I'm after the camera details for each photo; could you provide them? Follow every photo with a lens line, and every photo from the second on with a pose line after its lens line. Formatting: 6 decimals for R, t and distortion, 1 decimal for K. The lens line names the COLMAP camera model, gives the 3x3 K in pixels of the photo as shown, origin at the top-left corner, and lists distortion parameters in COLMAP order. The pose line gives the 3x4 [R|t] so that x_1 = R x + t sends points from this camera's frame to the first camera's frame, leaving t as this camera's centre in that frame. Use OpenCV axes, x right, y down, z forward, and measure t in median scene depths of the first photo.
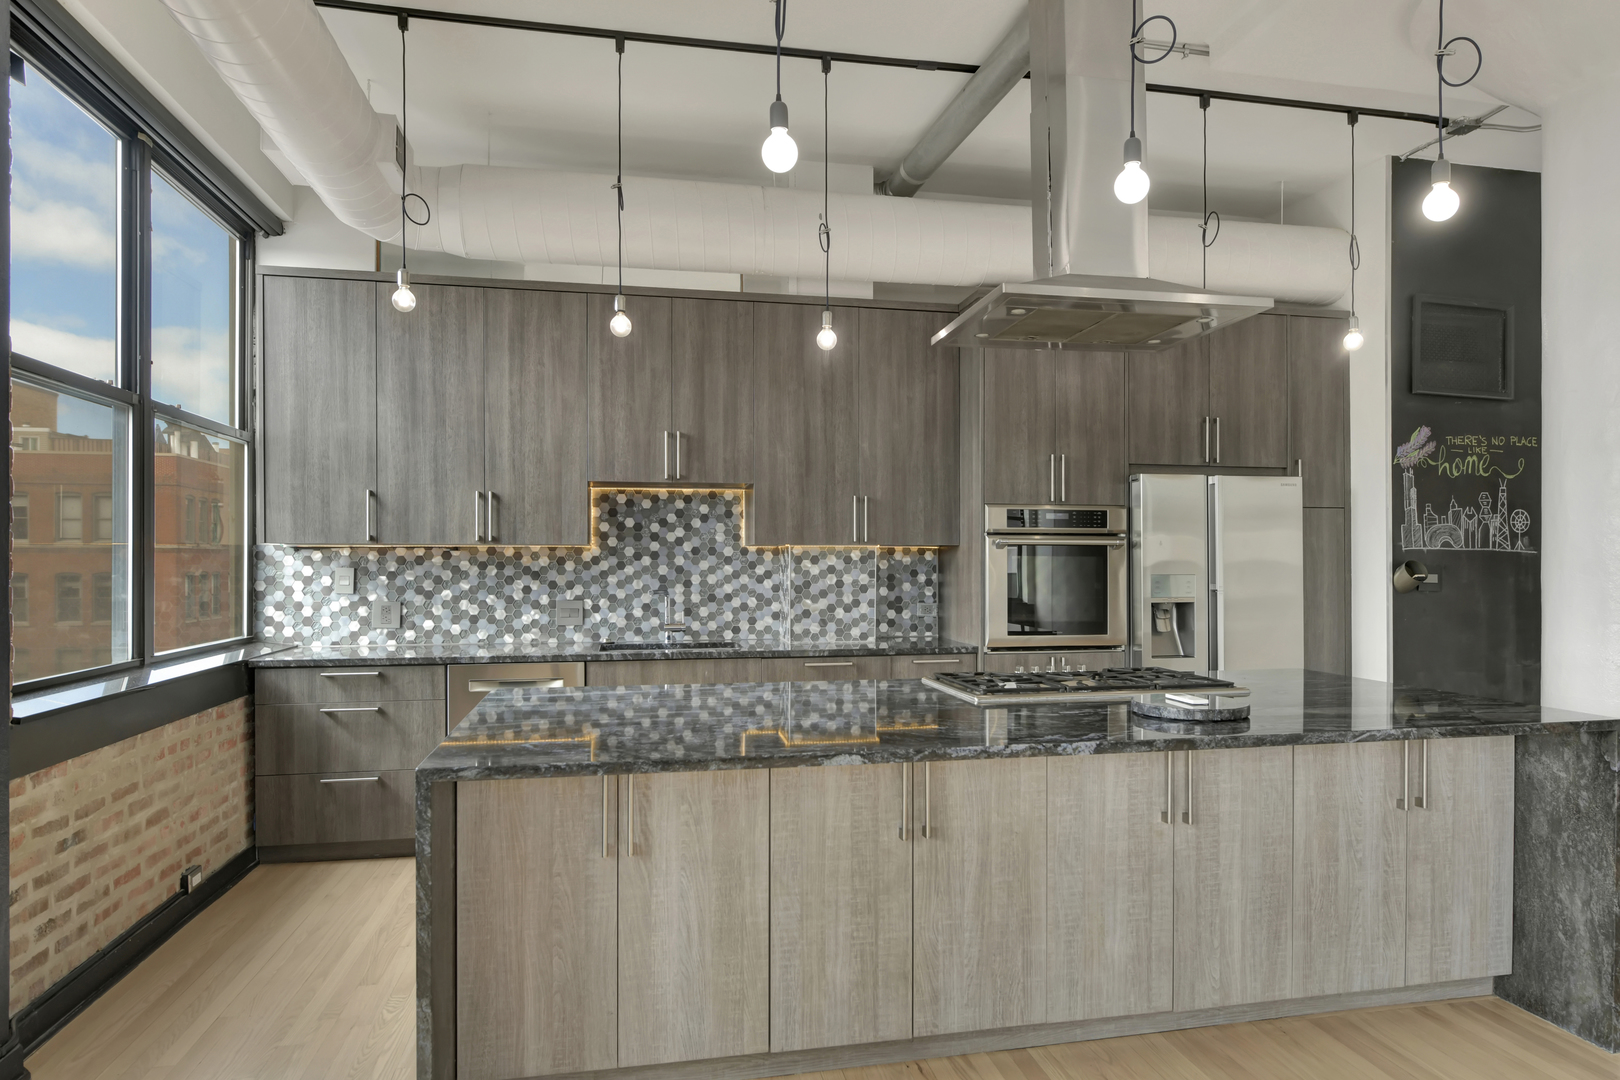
lens RADIAL K [[966.1, 0, 810.0], [0, 966.1, 540.0], [0, 0, 1]] dist [0.000330, 0.000096]
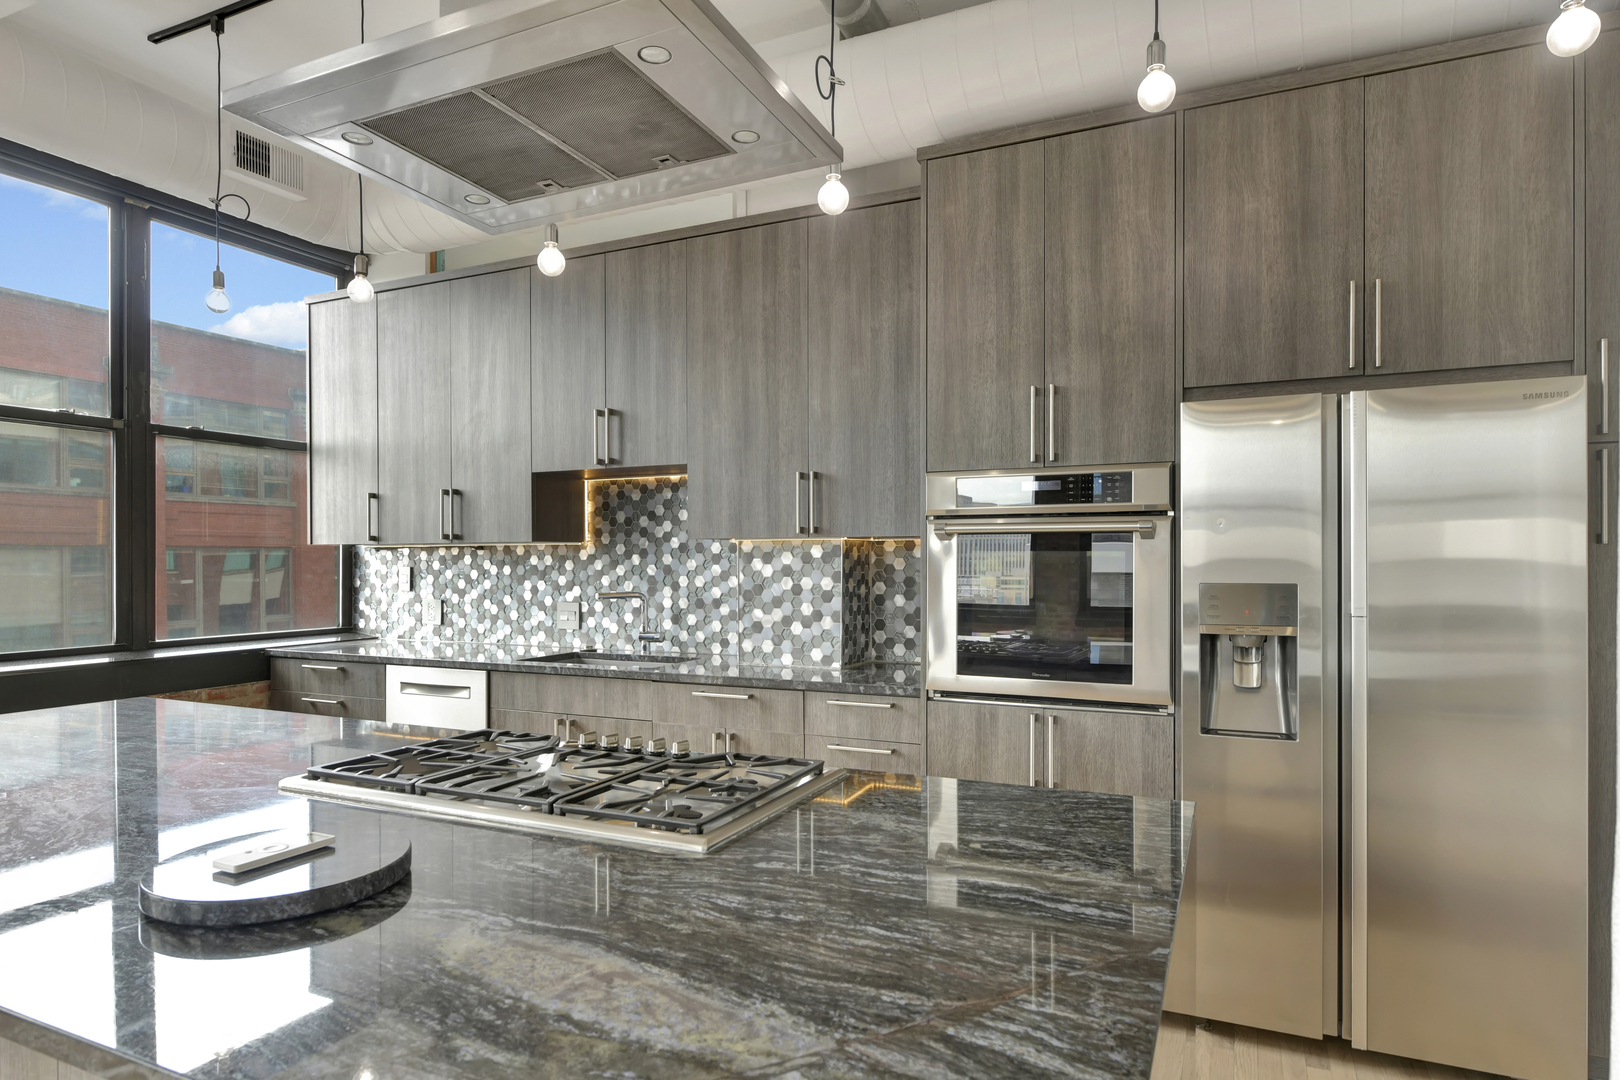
lens RADIAL K [[918.5, 0, 807.0], [0, 918.5, 553.4], [0, 0, 1]] dist [-0.001429, -0.000701]
pose [[0.810101, -0.006082, -0.586259, 0.460331], [0.014897, 0.999837, 0.010212, 0.009867], [0.586101, -0.017006, 0.810060, 0.422601]]
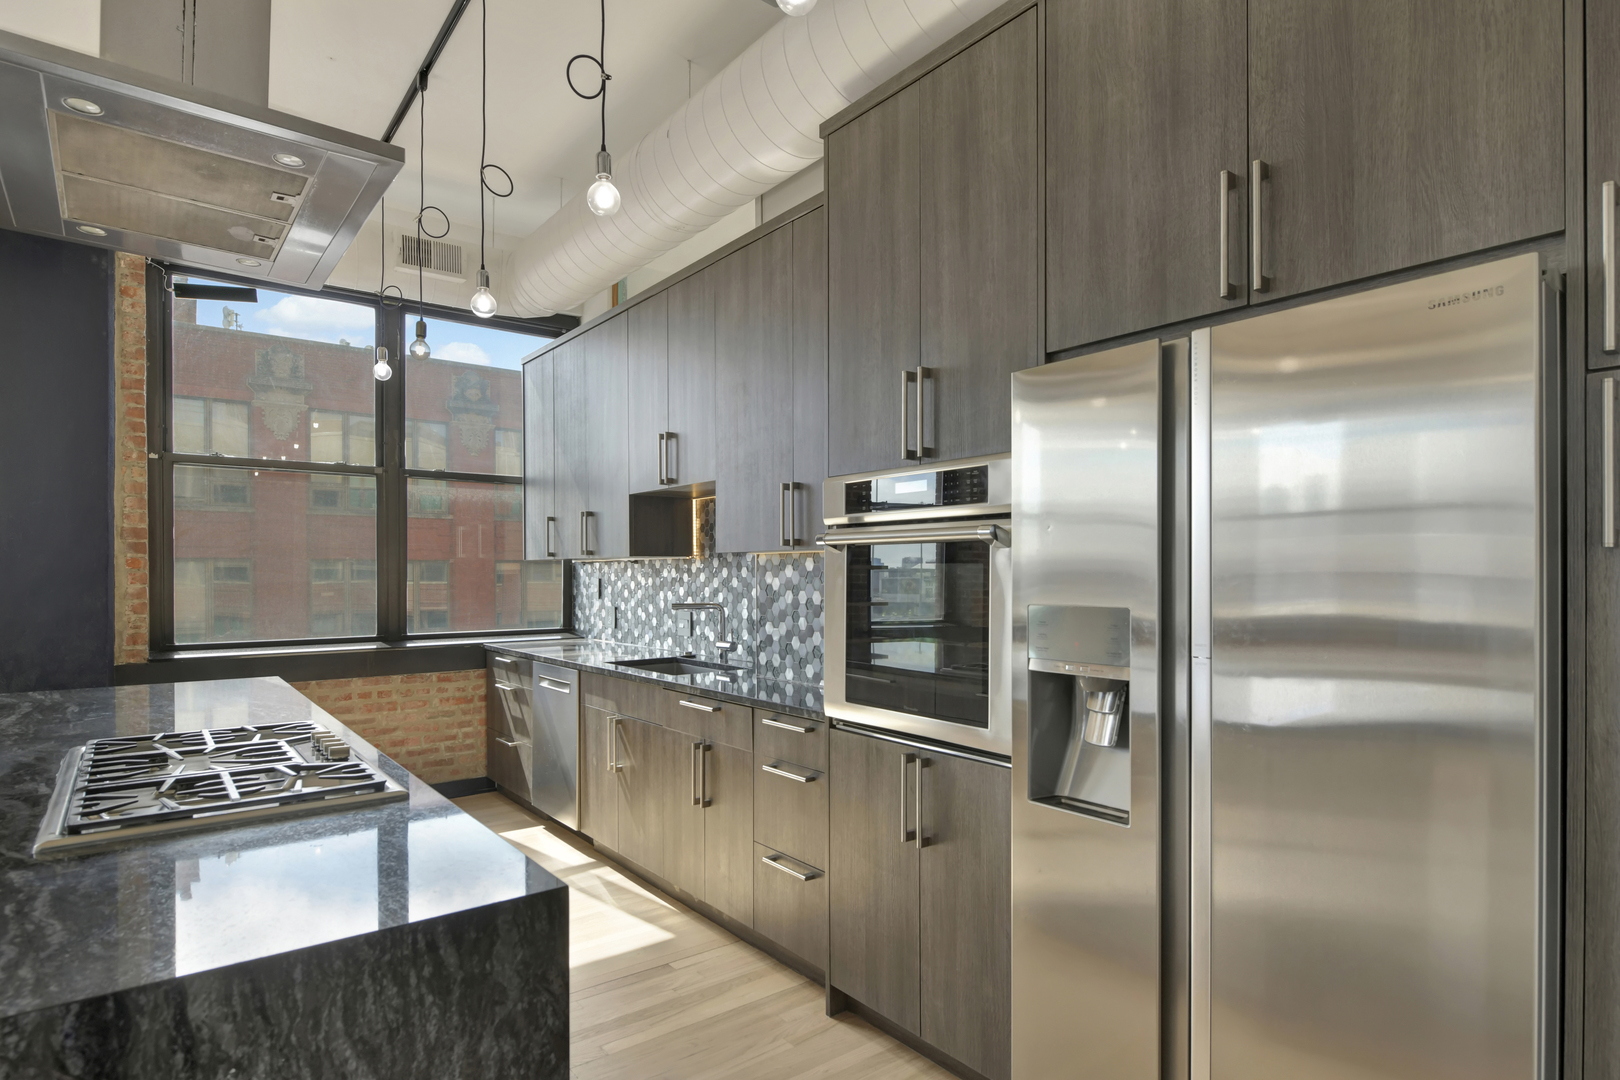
lens RADIAL K [[856.0, 0, 811.6], [0, 856.0, 566.8], [0, 0, 1]] dist [-0.003309, -0.000582]
pose [[0.459769, -0.006773, -0.888013, 0.619946], [0.020586, 0.999783, 0.003033, 0.015543], [0.887800, -0.019675, 0.459809, 0.711098]]
